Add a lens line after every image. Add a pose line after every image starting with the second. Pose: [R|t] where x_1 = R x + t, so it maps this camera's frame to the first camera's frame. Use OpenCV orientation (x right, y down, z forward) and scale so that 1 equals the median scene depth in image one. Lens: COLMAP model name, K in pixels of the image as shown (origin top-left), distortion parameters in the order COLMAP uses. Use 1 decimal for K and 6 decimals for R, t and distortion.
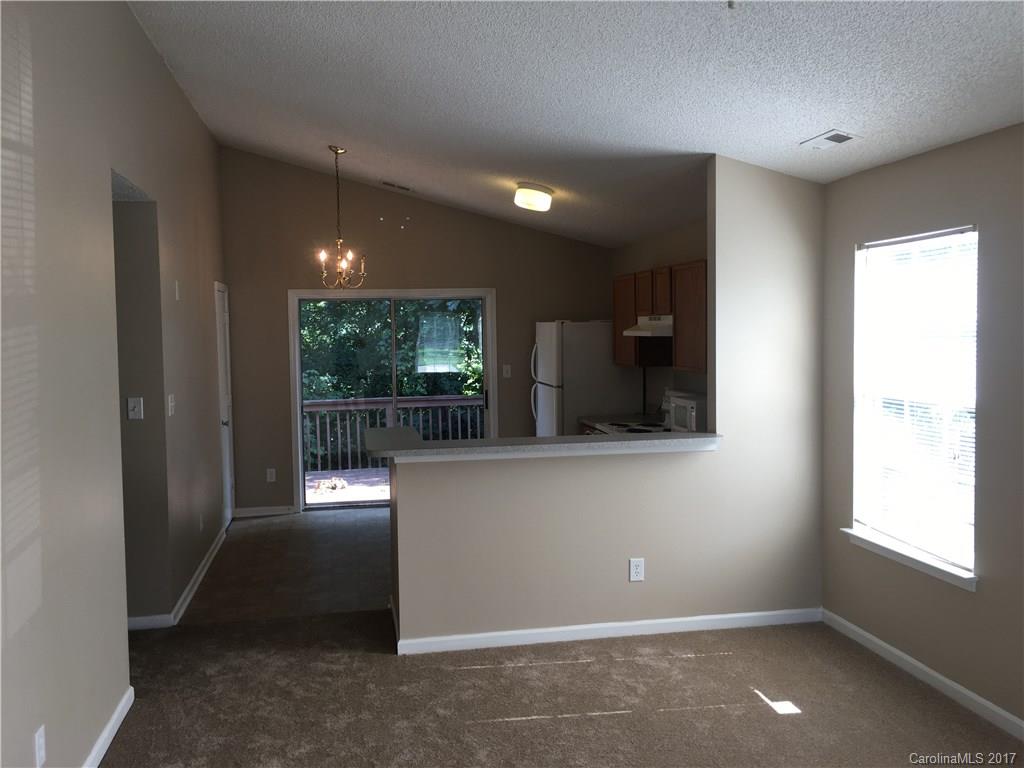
lens RADIAL K [[874.3, 0, 487.0], [0, 874.3, 382.0], [0, 0, 1]] dist [0.033192, -0.015760]
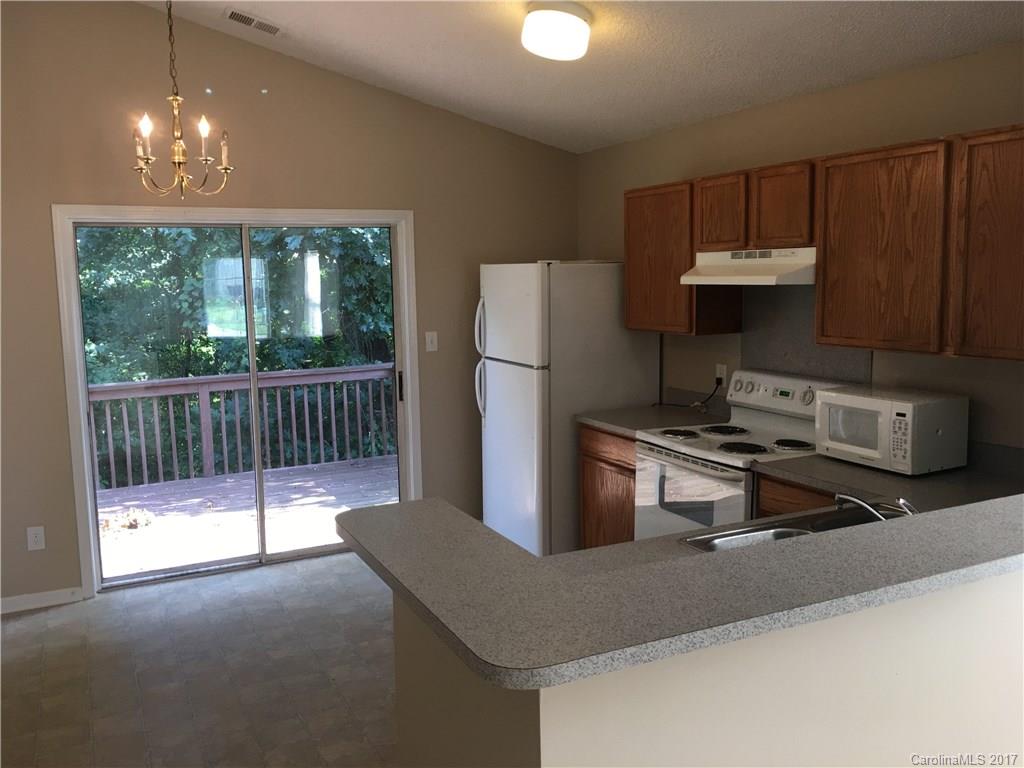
lens RADIAL K [[874.3, 0, 487.0], [0, 874.3, 382.0], [0, 0, 1]] dist [0.033192, -0.015760]
pose [[0.961660, -0.038456, 0.271535, -0.118251], [0.022392, 0.997824, 0.062011, -0.022321], [-0.273329, -0.053553, 0.960429, 0.385190]]
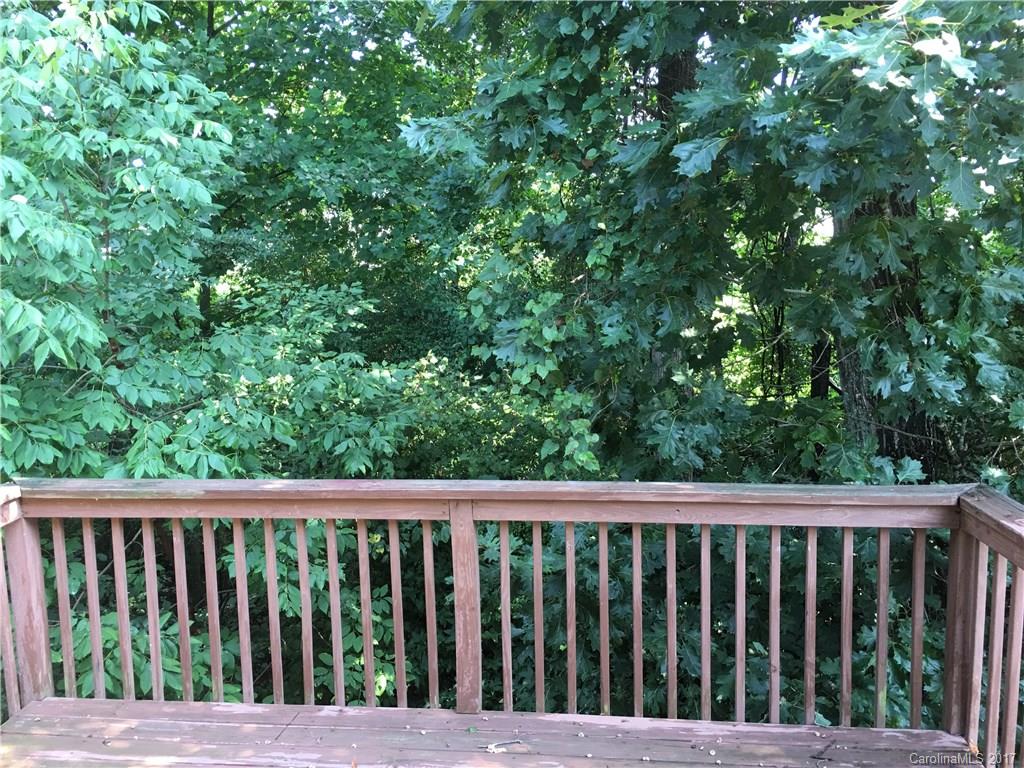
lens RADIAL K [[874.3, 0, 487.0], [0, 874.3, 382.0], [0, 0, 1]] dist [0.033192, -0.015760]
pose [[0.960329, 0.035480, -0.276604, -0.034047], [-0.013875, 0.996724, 0.079676, -0.056212], [0.278524, -0.072677, 0.957675, 1.007024]]
